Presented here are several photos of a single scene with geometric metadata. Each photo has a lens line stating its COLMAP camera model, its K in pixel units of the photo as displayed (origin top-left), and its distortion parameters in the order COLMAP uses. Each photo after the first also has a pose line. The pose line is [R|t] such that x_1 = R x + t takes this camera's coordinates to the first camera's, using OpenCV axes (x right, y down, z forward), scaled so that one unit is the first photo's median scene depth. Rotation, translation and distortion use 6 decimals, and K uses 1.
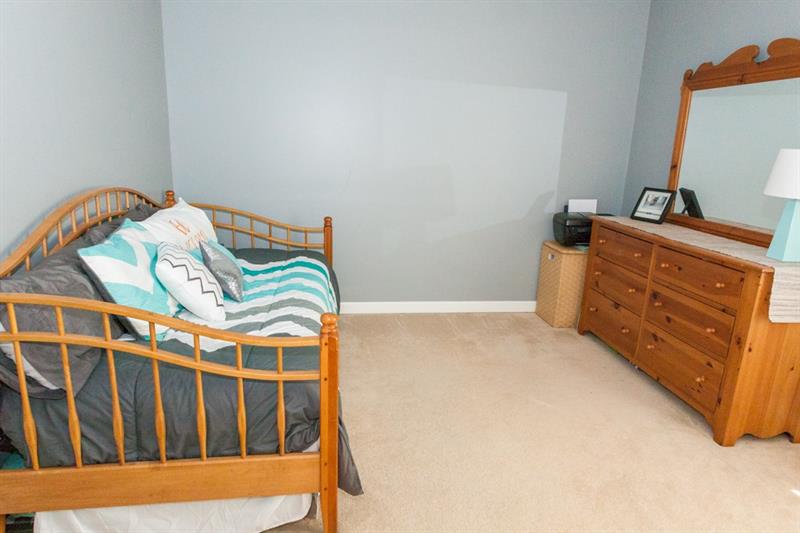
lens RADIAL K [[511.8, 0, 400.0], [0, 511.8, 268.4], [0, 0, 1]] dist [0.003106, 0.003970]
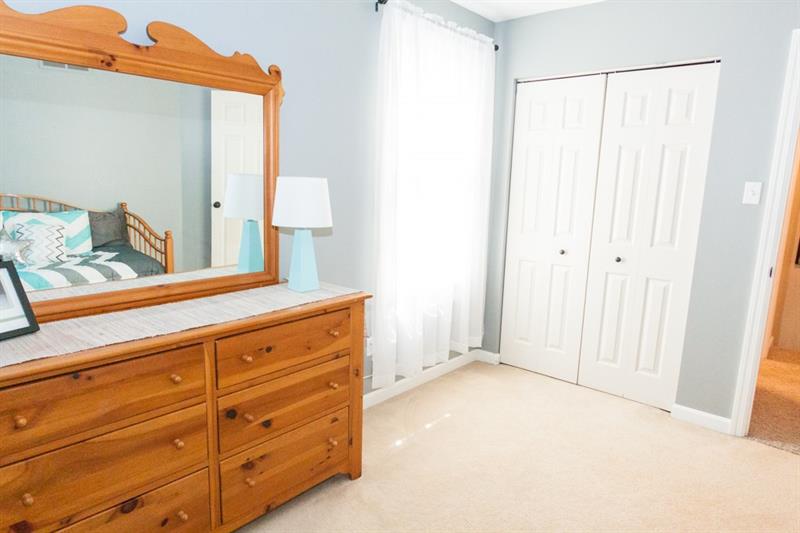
lens RADIAL K [[511.8, 0, 400.3], [0, 511.8, 267.0], [0, 0, 1]] dist [0.003106, 0.003970]
pose [[-0.673692, -0.178535, 0.717122, -0.060363], [0.122171, 0.930121, 0.346336, -0.337697], [-0.728844, 0.320935, -0.604804, 1.304571]]
